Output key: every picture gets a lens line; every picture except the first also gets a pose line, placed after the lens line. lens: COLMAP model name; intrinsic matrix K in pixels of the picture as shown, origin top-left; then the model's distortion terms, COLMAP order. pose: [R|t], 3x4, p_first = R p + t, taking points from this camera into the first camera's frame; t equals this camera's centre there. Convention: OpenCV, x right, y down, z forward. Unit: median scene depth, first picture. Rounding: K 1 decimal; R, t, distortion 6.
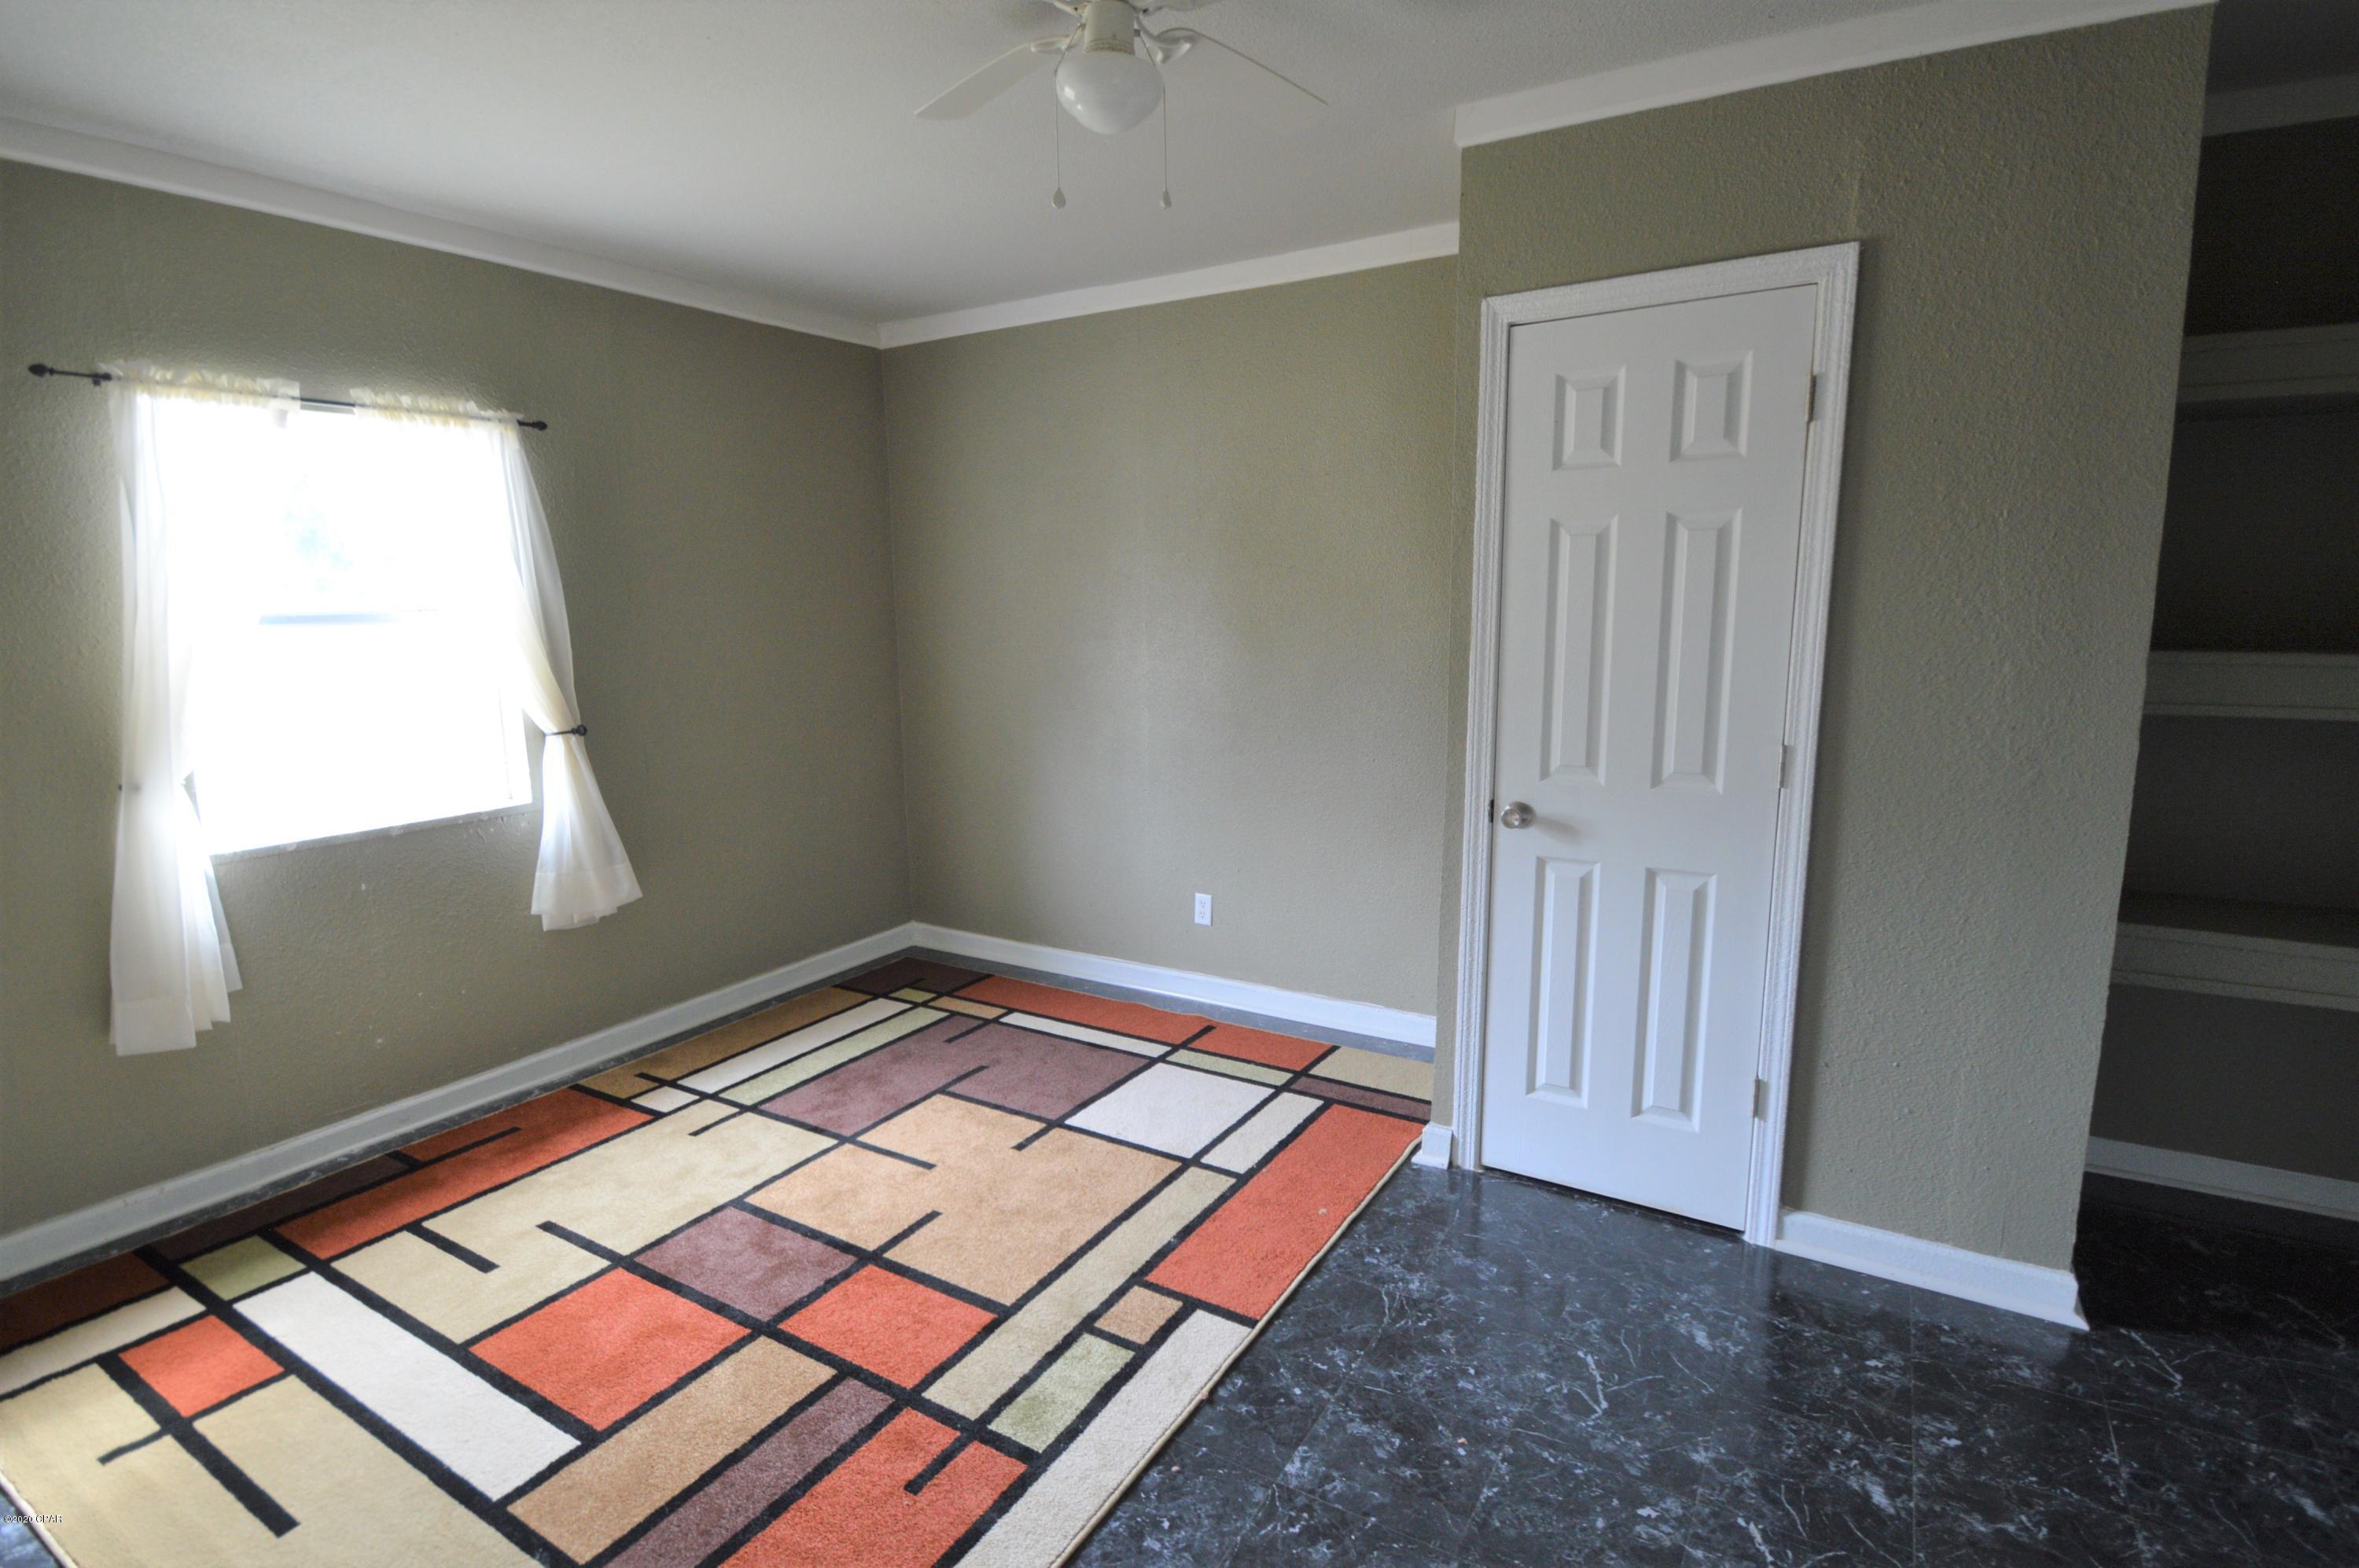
lens RADIAL K [[1164.1, 0, 1158.5], [0, 1164.1, 795.3], [0, 0, 1]] dist [-0.004466, -0.011762]
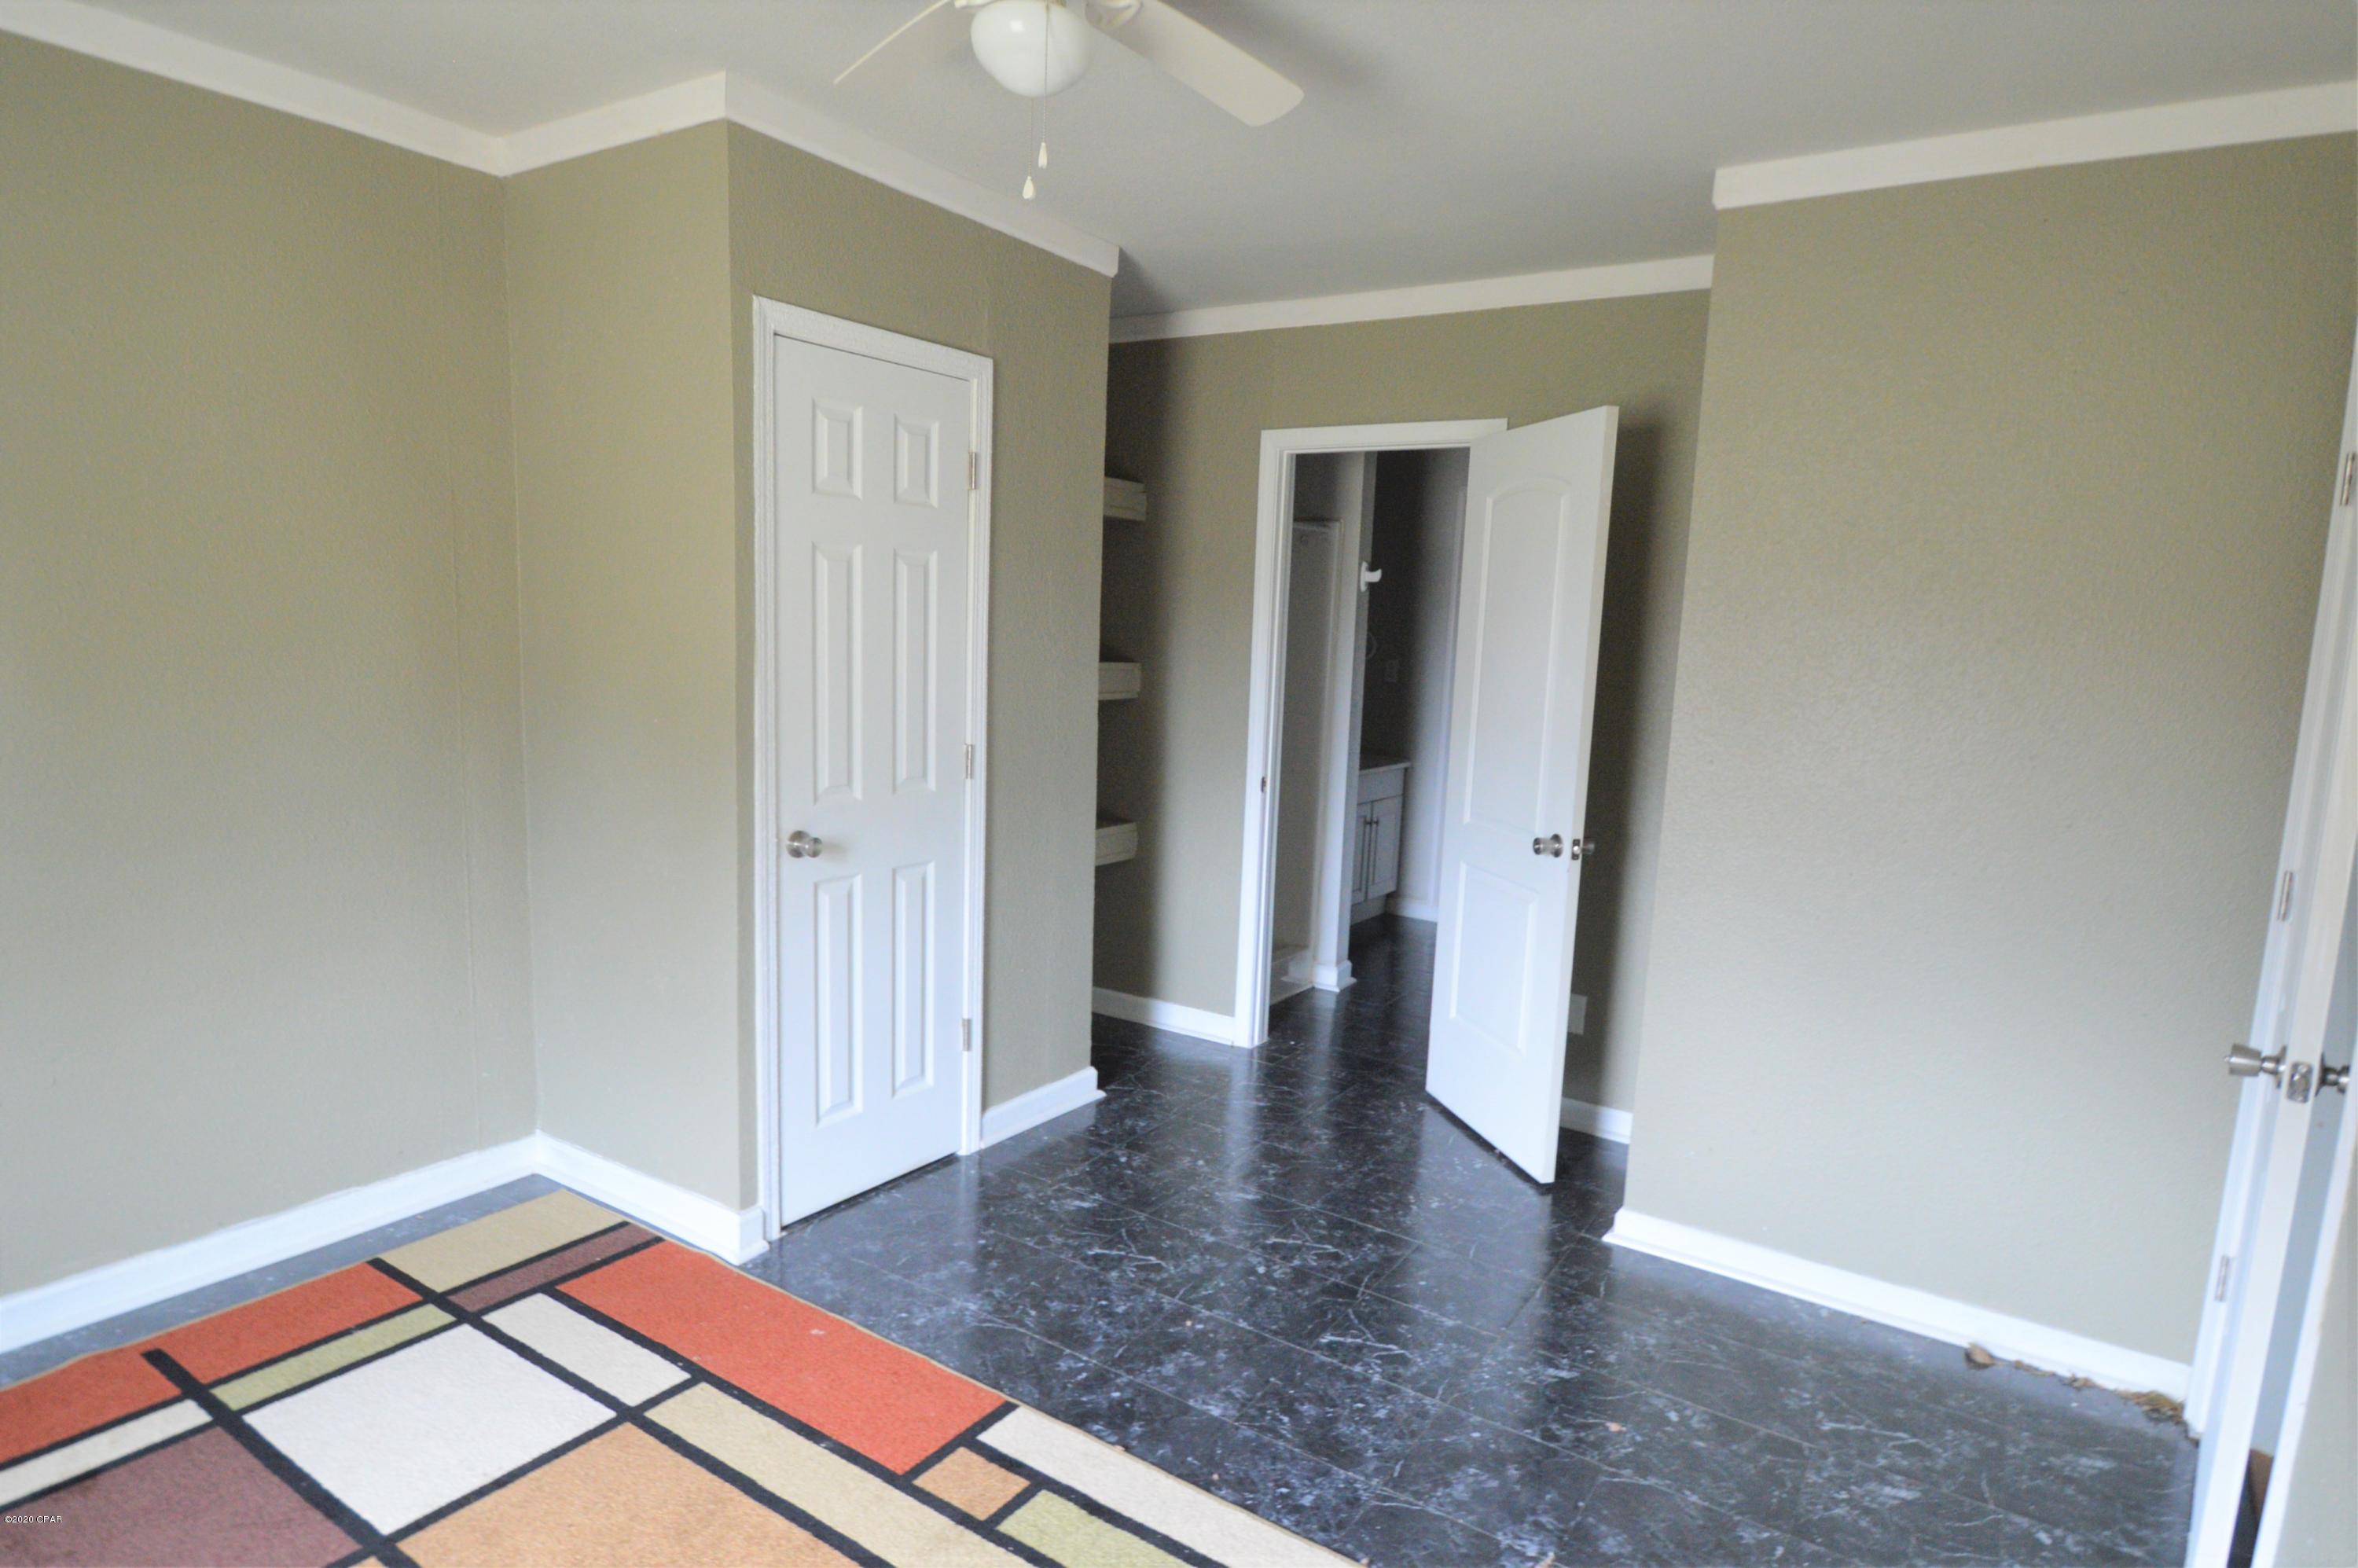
lens RADIAL K [[1289.0, 0, 1179.0], [0, 1289.0, 784.0], [0, 0, 1]] dist [-0.017820, -0.000240]
pose [[0.026997, -0.107618, 0.993826, -0.789660], [0.123935, 0.986878, 0.103499, -0.110485], [-0.991923, 0.120375, 0.039981, 0.689672]]
